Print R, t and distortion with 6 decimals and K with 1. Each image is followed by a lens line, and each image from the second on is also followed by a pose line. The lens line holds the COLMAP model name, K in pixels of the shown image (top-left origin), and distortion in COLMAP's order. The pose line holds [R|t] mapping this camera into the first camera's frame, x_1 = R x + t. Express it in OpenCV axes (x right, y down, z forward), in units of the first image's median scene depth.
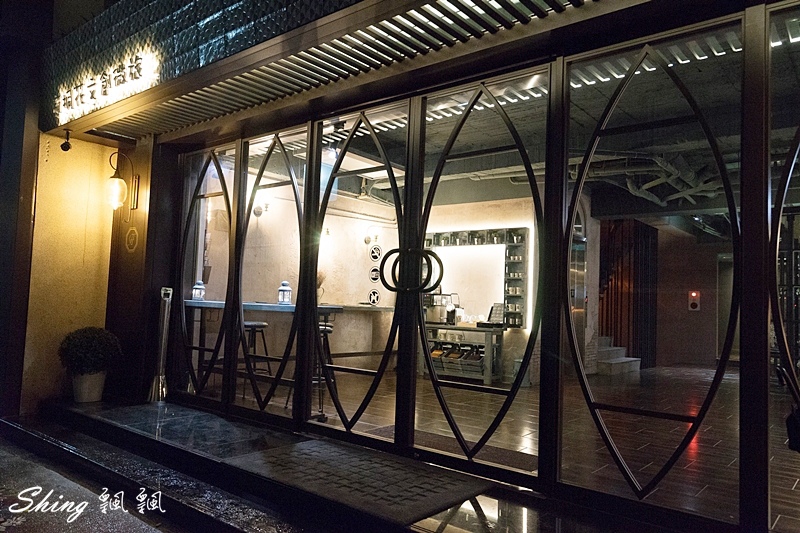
lens RADIAL K [[587.2, 0, 400.0], [0, 587.2, 266.5], [0, 0, 1]] dist [0.005204, 0.000921]
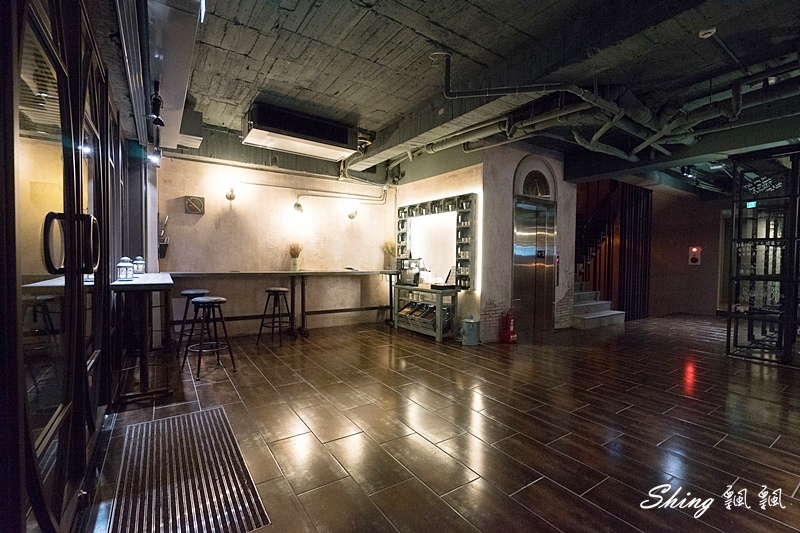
lens RADIAL K [[362.3, 0, 400.0], [0, 362.3, 266.5], [0, 0, 1]] dist [-0.002952, -0.000155]
pose [[0.959749, -0.020669, -0.280098, 0.261590], [0.042966, 0.996355, 0.073698, 0.009397], [0.277553, -0.082766, 0.957138, 0.337475]]
